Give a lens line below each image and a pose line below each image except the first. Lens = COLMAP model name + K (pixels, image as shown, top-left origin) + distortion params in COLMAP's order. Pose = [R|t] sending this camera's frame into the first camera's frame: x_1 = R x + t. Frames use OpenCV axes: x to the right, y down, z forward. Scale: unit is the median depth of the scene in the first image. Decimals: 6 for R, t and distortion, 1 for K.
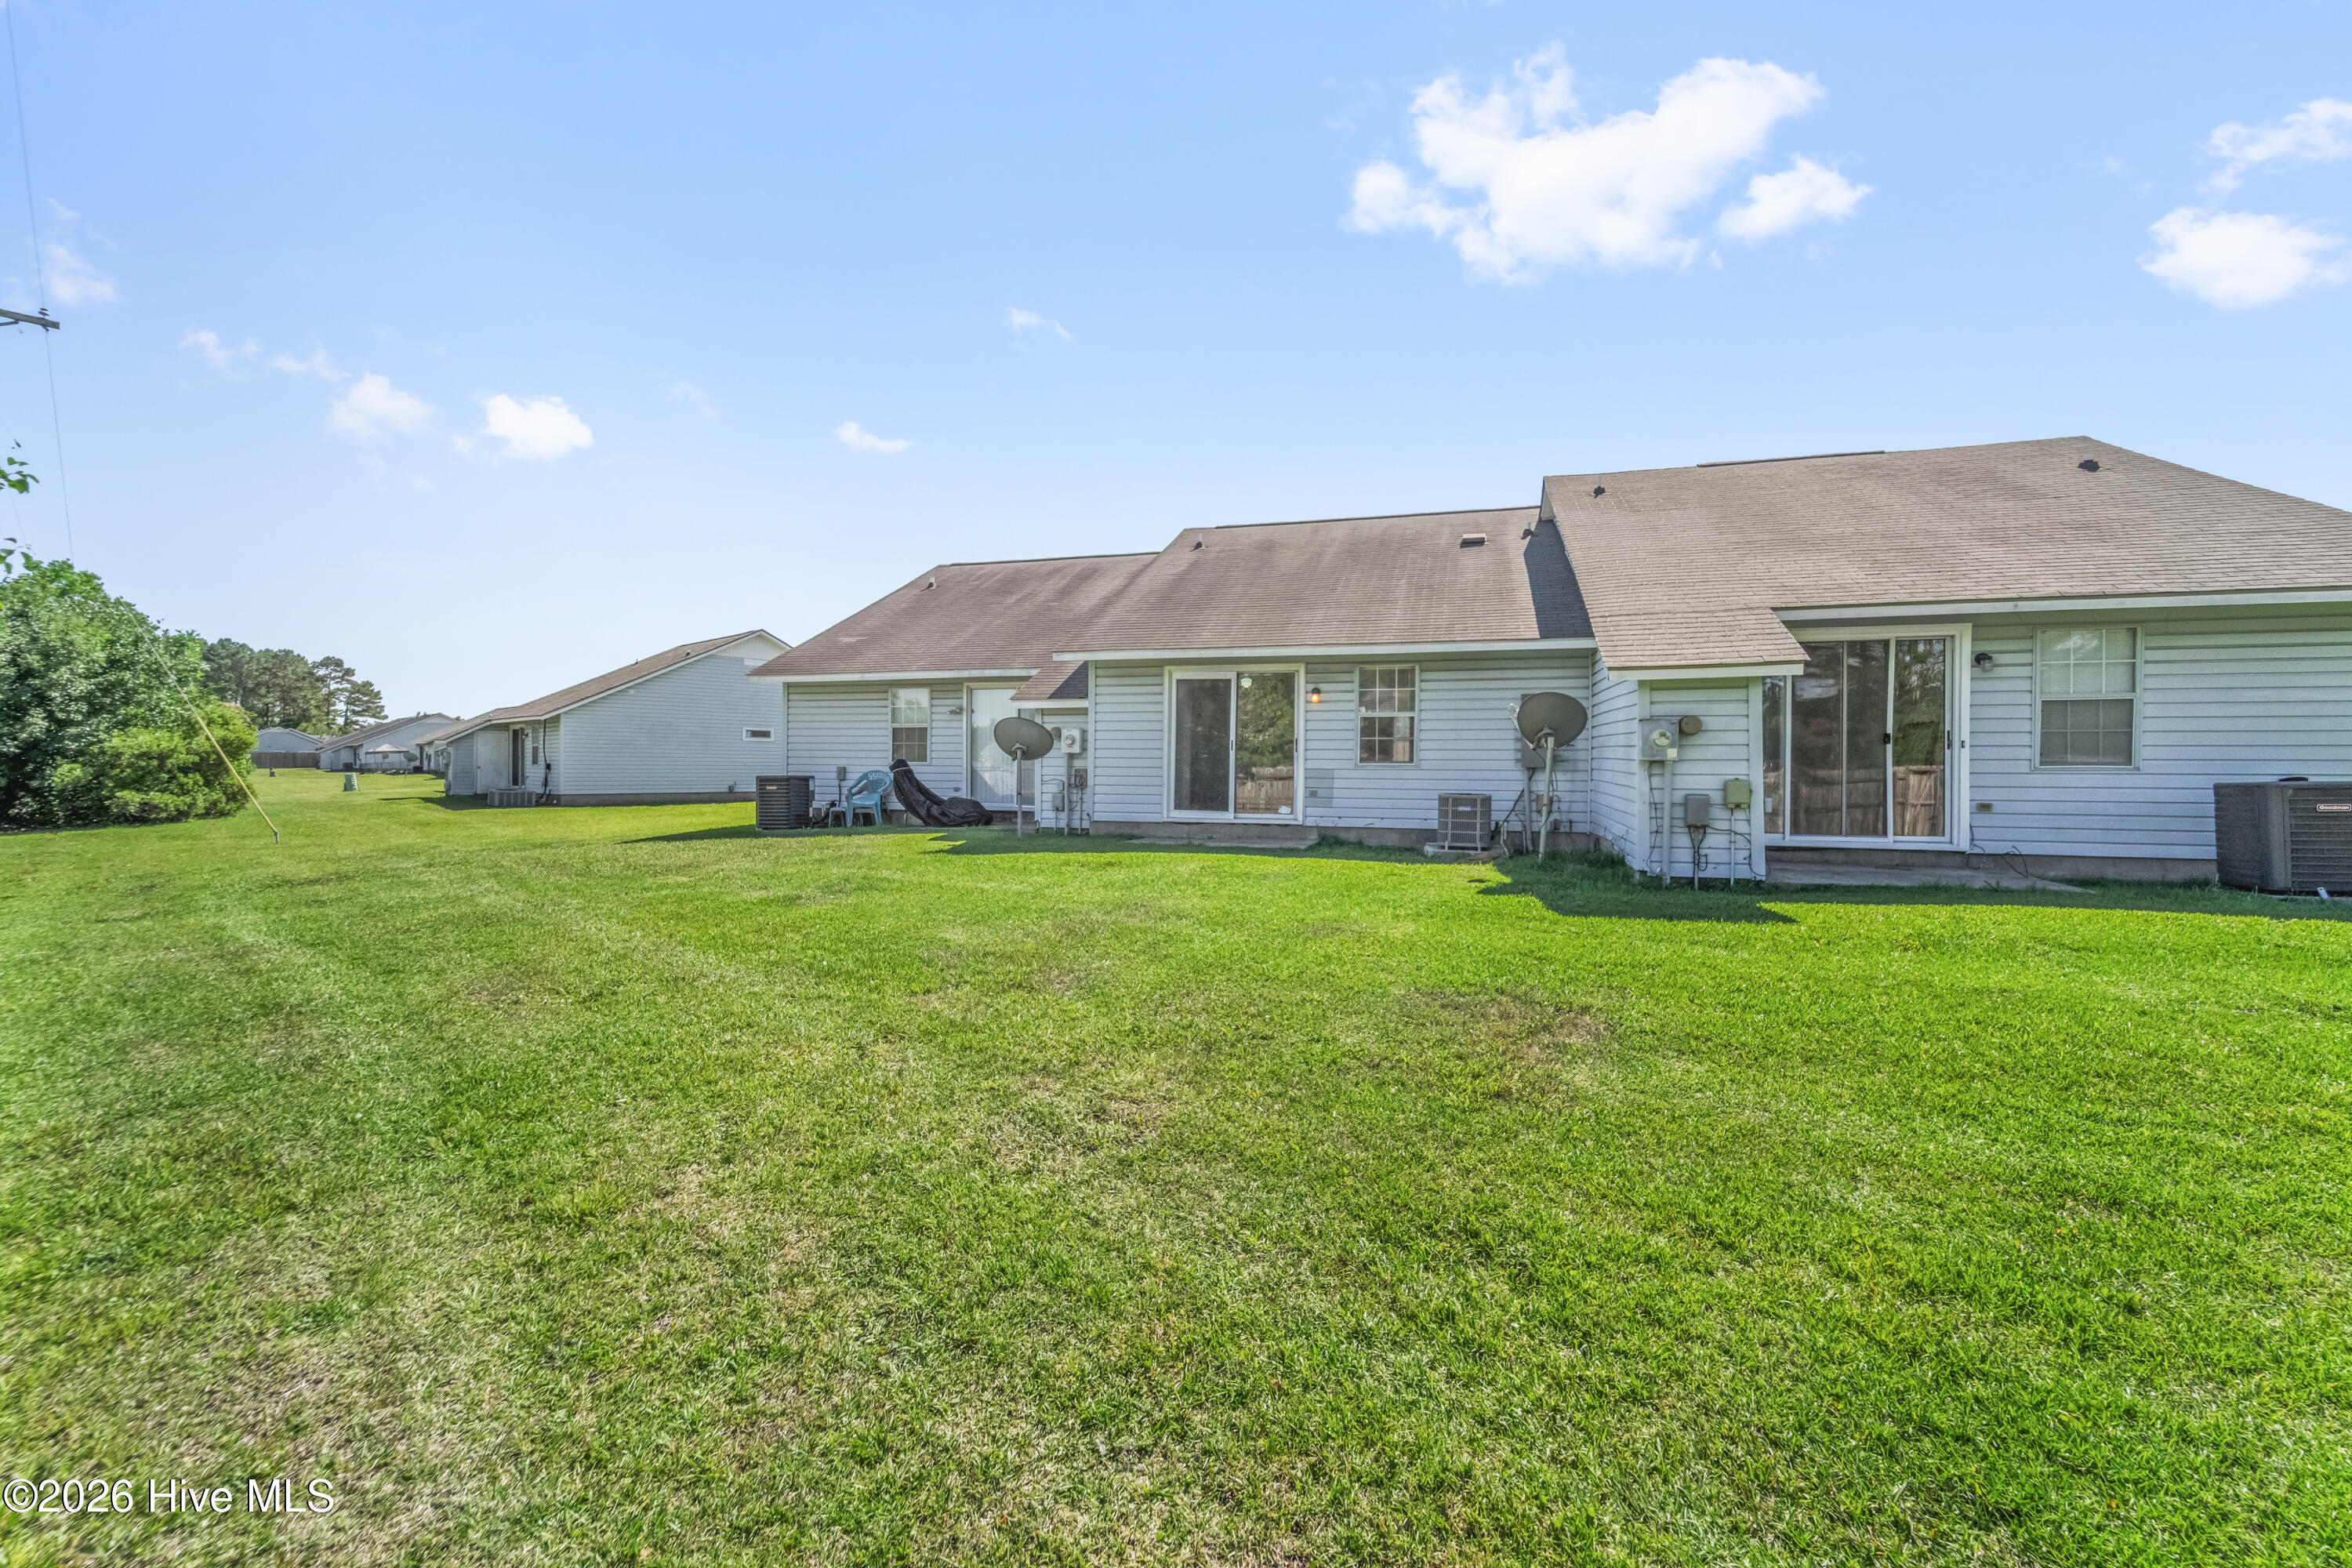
lens RADIAL K [[951.8, 0, 1176.3], [0, 951.8, 764.8], [0, 0, 1]] dist [0.004751, -0.002429]
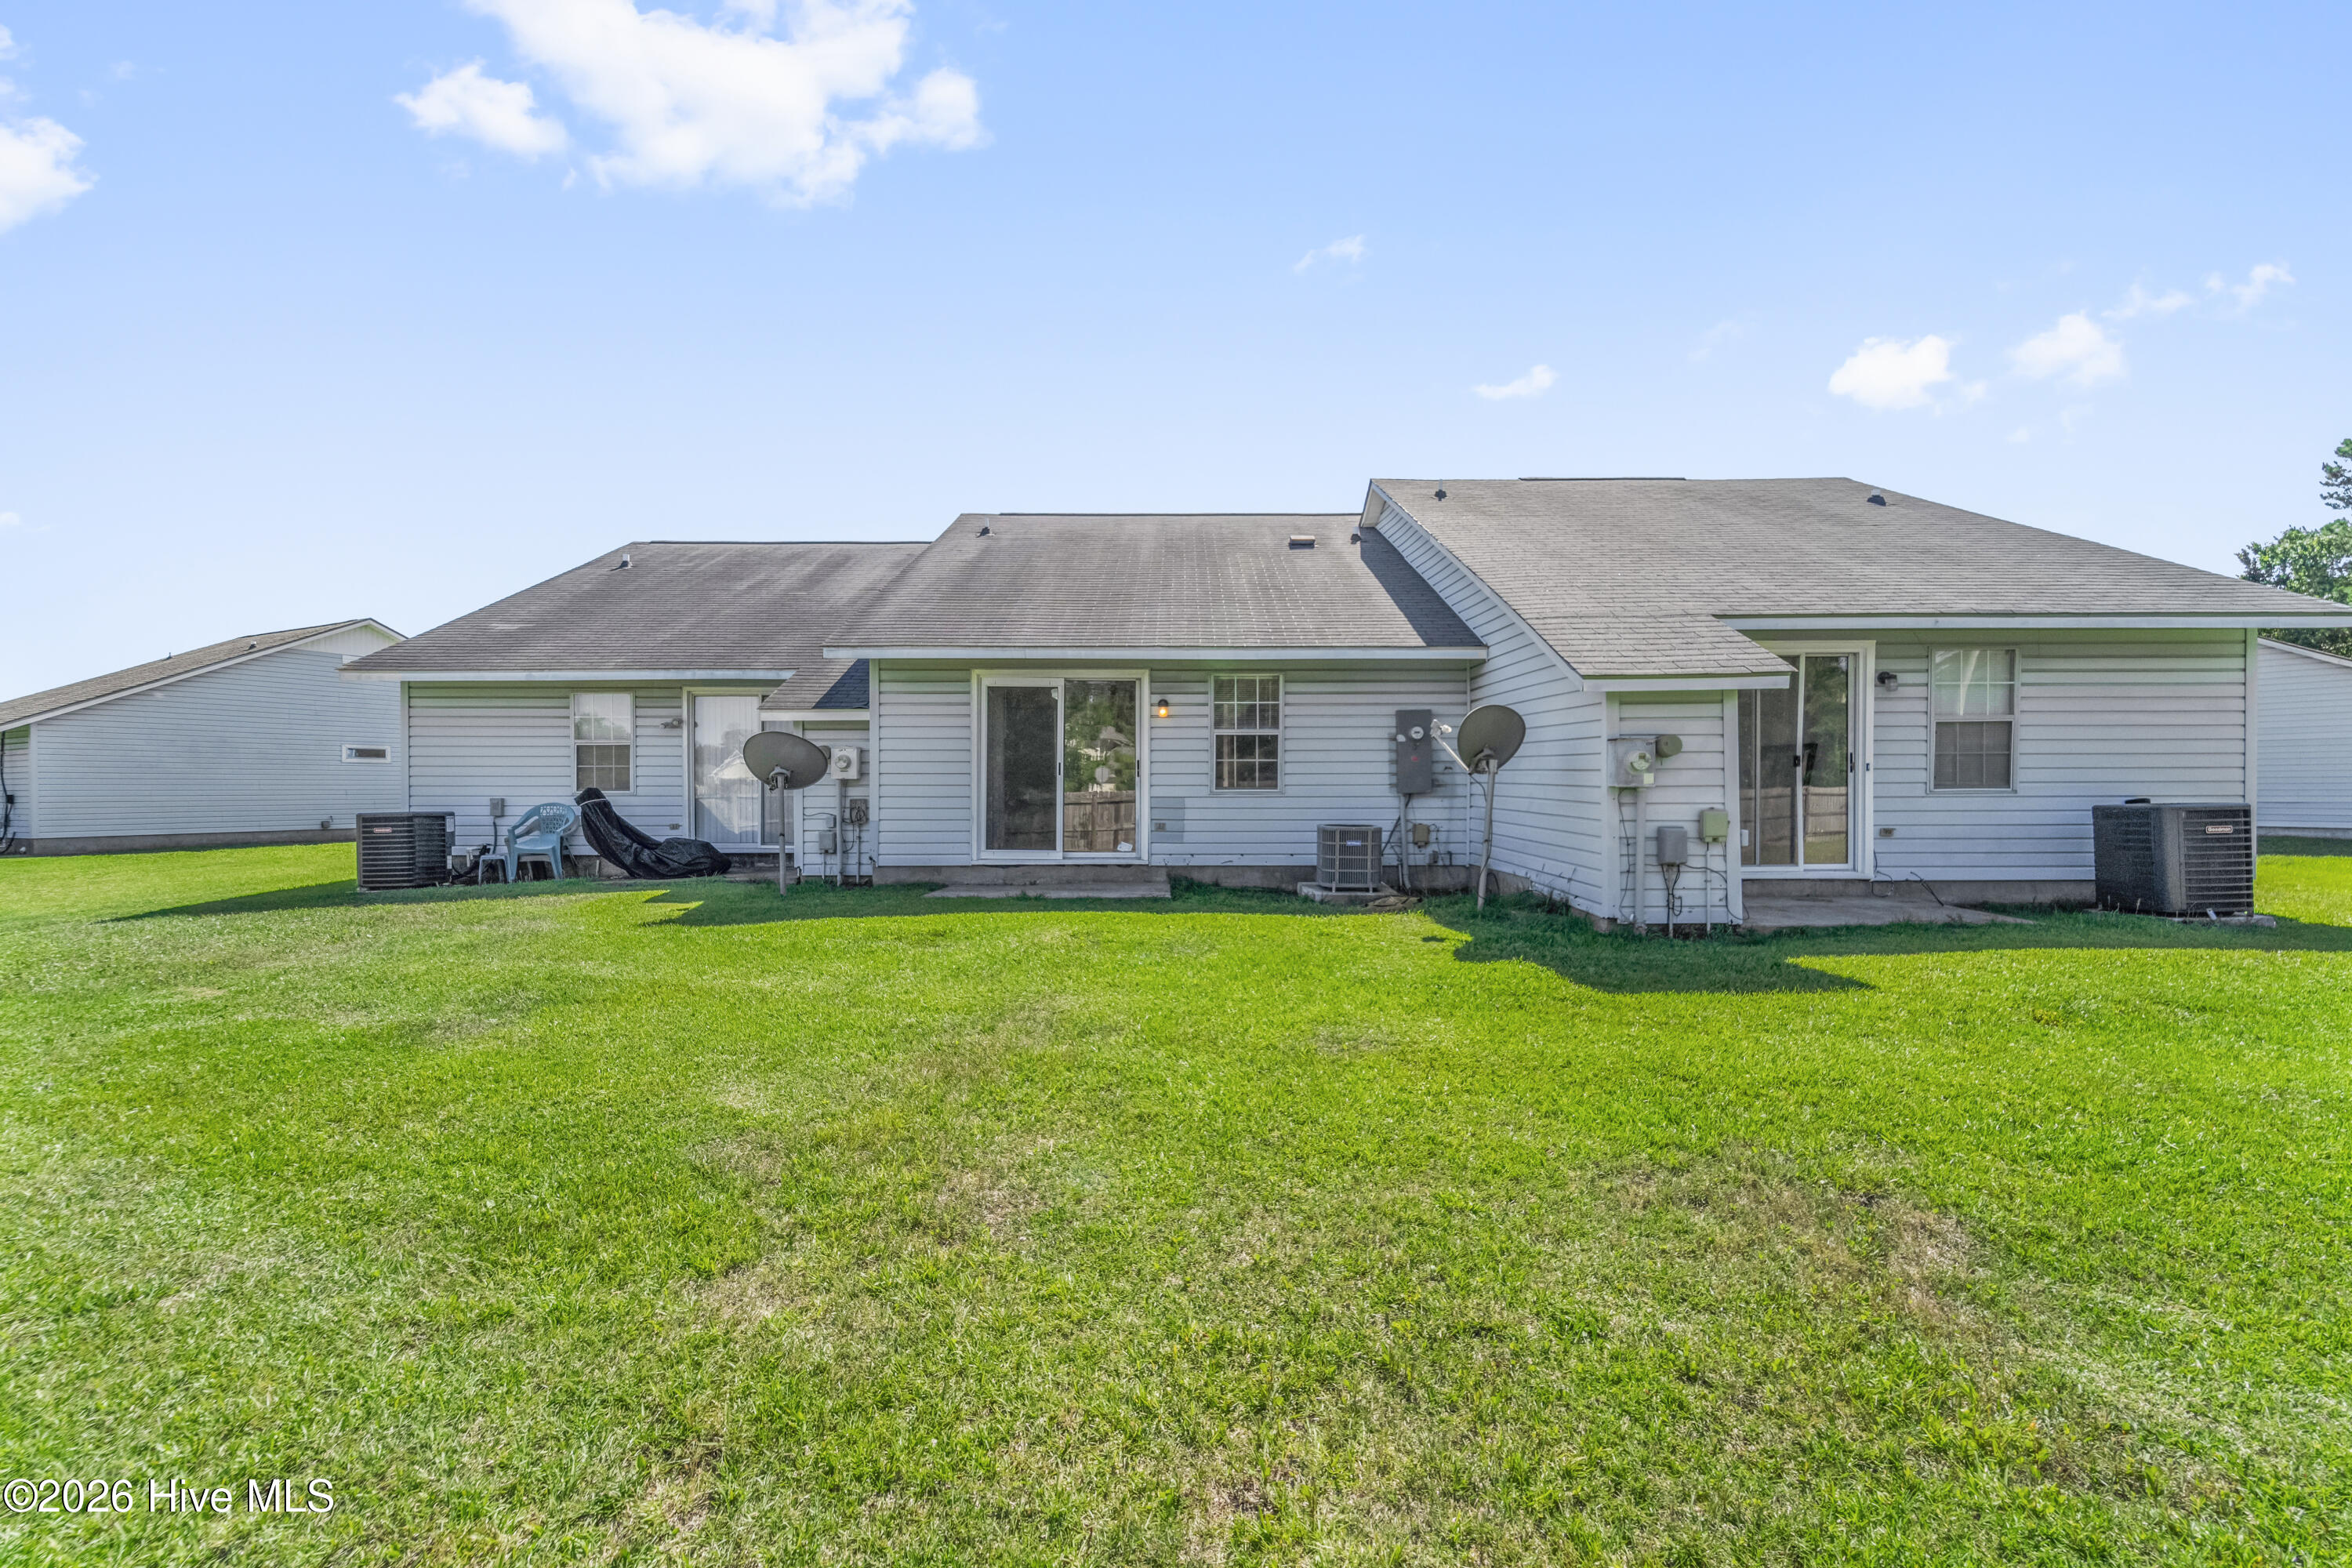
lens RADIAL K [[951.8, 0, 1177.3], [0, 951.8, 789.5], [0, 0, 1]] dist [0.004751, -0.002429]
pose [[0.958916, -0.009174, 0.283542, -0.083148], [0.007823, 0.999952, 0.005895, -0.007517], [-0.283583, -0.003435, 0.958942, 0.212310]]
